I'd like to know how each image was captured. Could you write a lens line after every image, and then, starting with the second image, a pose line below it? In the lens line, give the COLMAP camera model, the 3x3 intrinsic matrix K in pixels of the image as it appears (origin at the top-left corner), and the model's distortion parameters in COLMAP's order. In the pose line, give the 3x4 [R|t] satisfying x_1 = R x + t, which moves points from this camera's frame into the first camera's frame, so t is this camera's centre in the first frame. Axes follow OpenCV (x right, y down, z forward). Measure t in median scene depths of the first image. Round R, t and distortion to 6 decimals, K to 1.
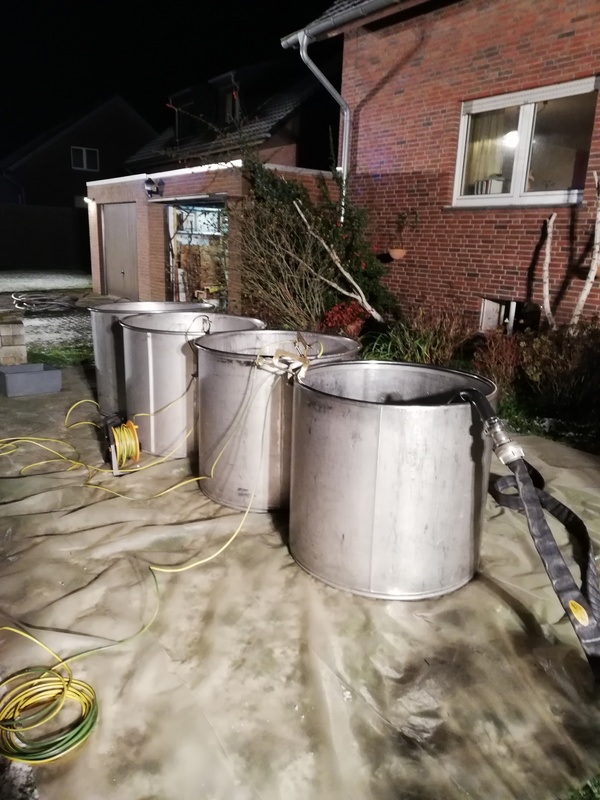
lens RADIAL K [[607.0, 0, 300.0], [0, 607.0, 400.0], [0, 0, 1]] dist [0.059015, -0.067065]
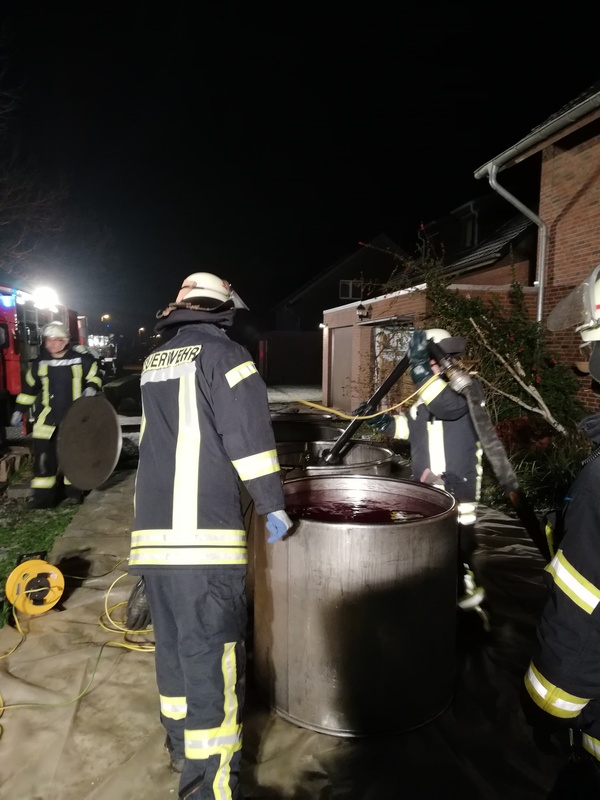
lens RADIAL K [[598.0, 0, 297.5], [0, 598.0, 409.8], [0, 0, 1]] dist [0.011253, 0.001404]
pose [[0.900910, 0.012853, -0.433816, 0.151730], [-0.084232, 0.985734, -0.145719, -0.006814], [0.425754, 0.167821, 0.889140, 0.021098]]
